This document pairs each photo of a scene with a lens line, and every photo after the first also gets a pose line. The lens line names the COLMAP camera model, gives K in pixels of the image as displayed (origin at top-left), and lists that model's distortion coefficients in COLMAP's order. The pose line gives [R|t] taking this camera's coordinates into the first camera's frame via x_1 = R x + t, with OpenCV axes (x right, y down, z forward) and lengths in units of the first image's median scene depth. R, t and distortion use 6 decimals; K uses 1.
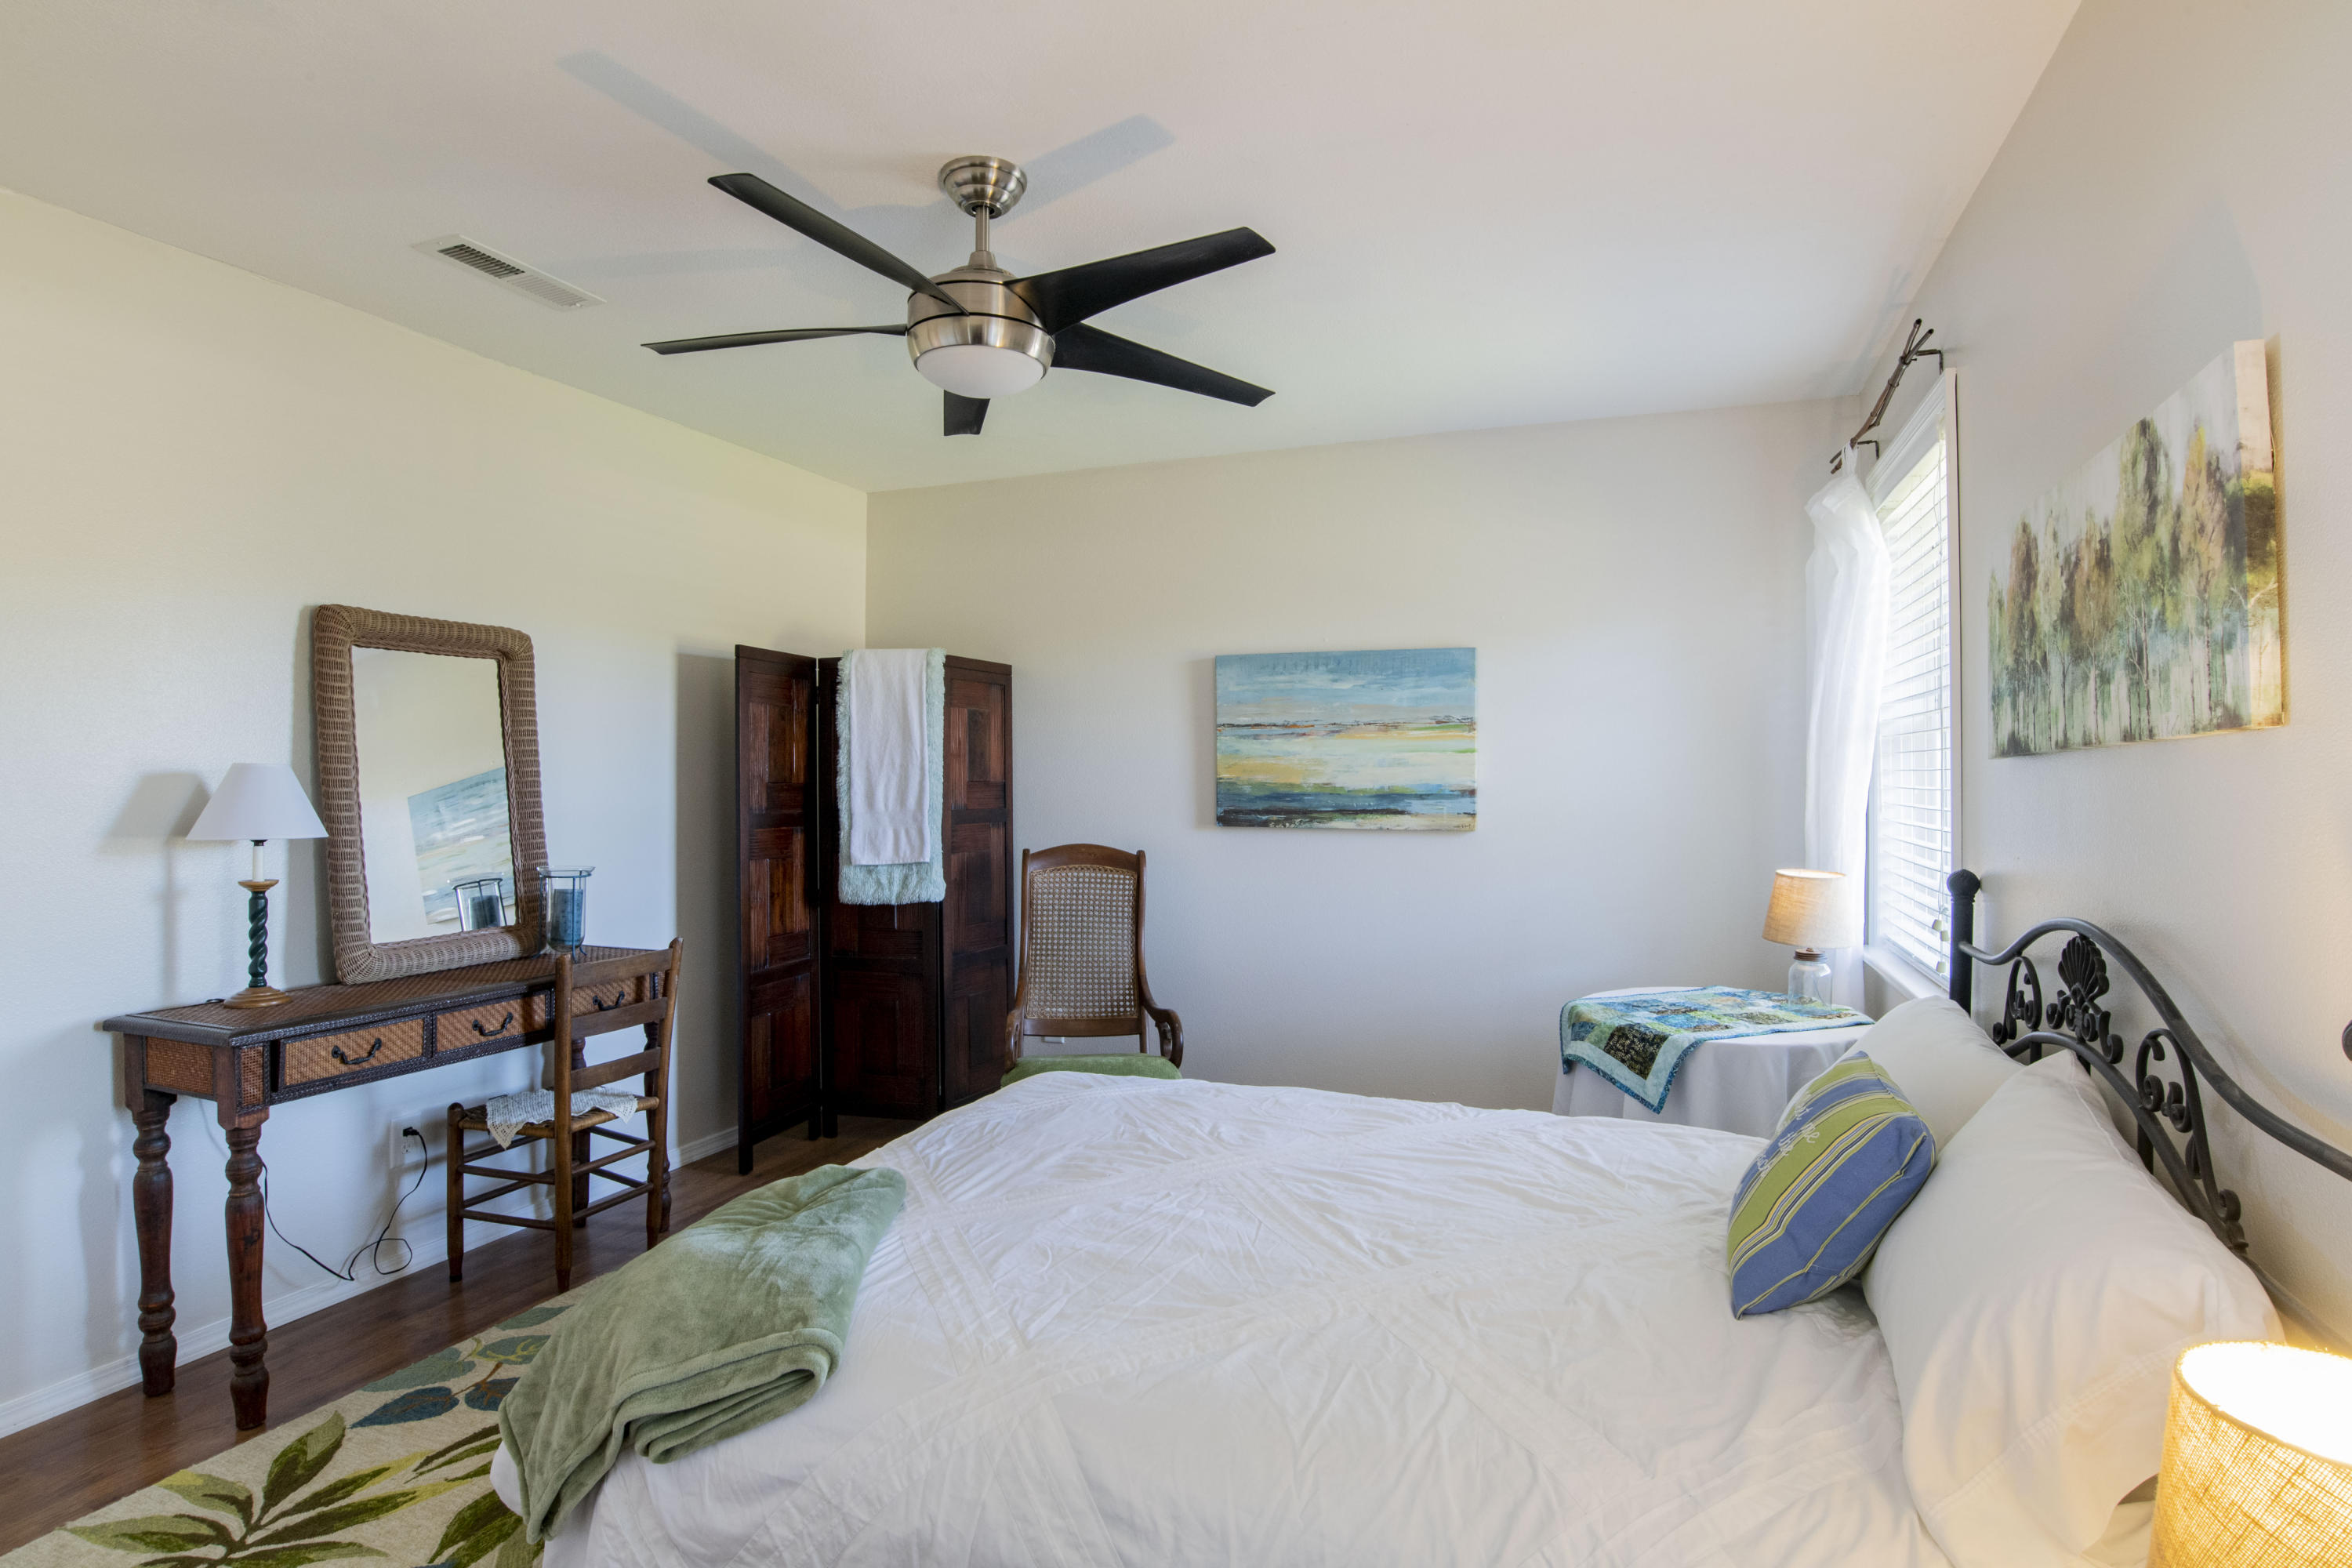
lens RADIAL K [[1199.6, 0, 1181.8], [0, 1199.6, 768.9], [0, 0, 1]] dist [-0.067184, 0.027610]
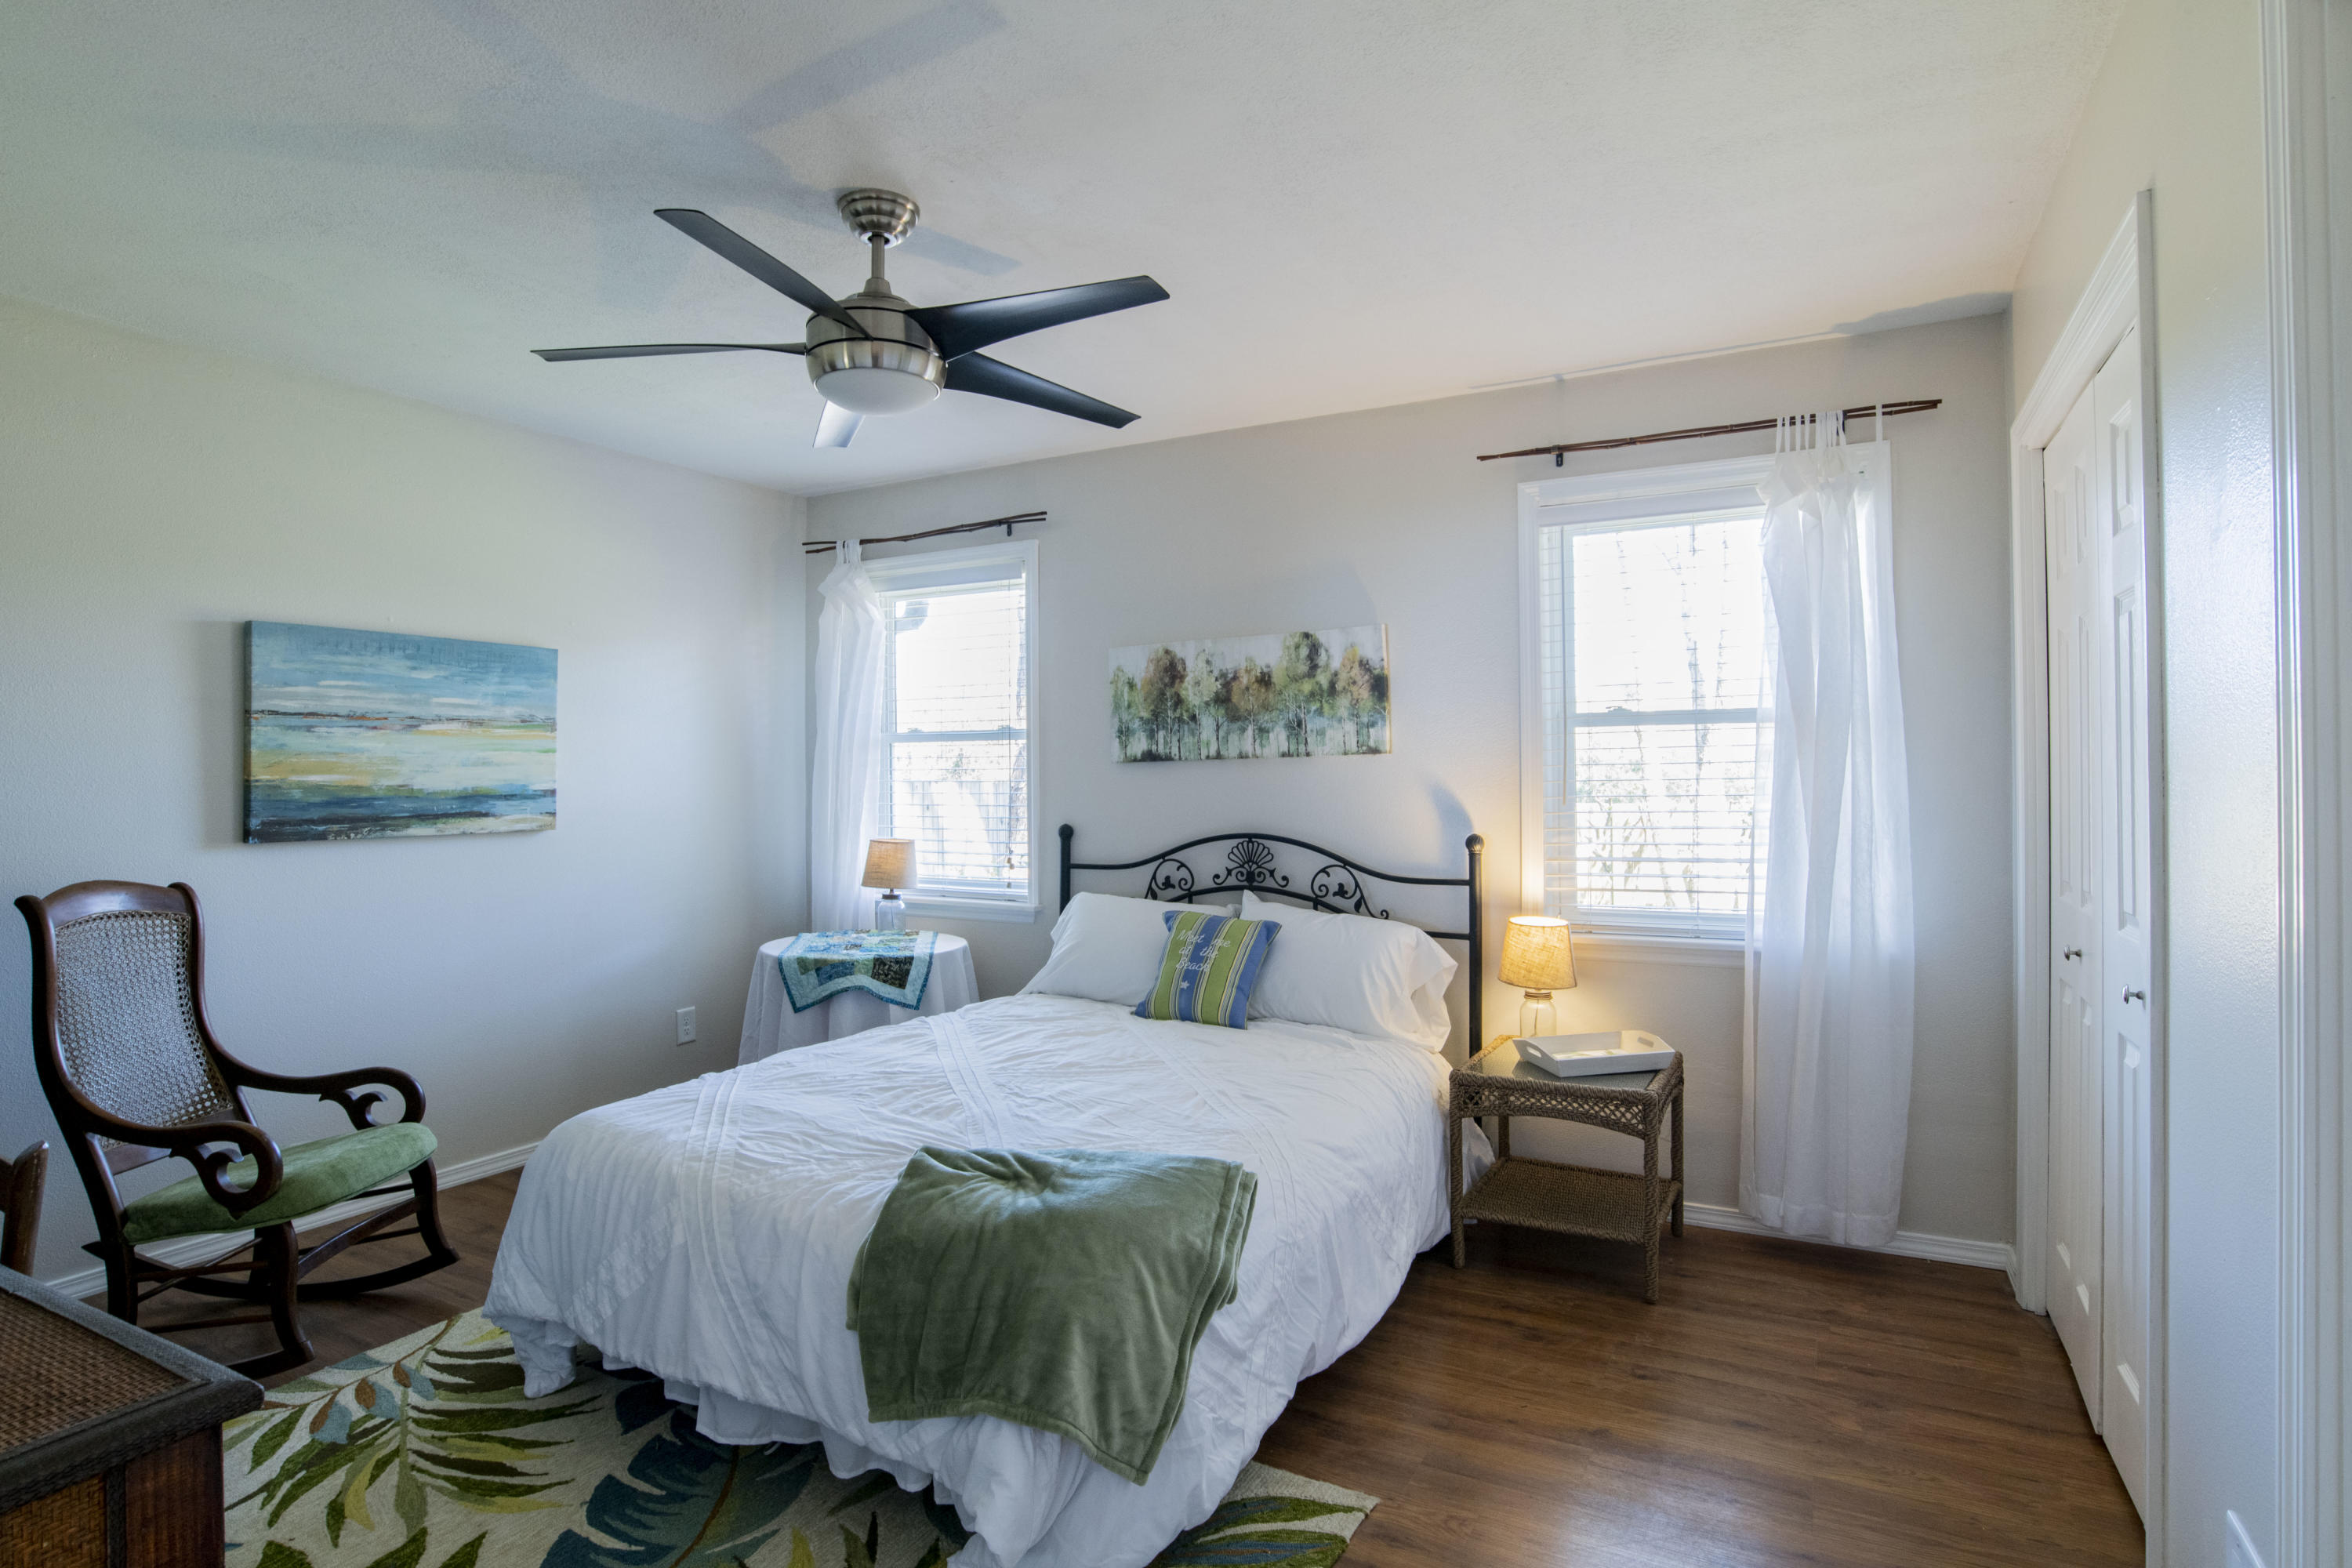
lens RADIAL K [[1199.6, 0, 1181.8], [0, 1199.6, 768.9], [0, 0, 1]] dist [-0.067184, 0.027610]
pose [[0.134230, 0.000887, 0.990950, -0.670408], [0.000688, 0.999999, -0.000989, 0.001480], [-0.990950, 0.000815, 0.134229, 0.334418]]
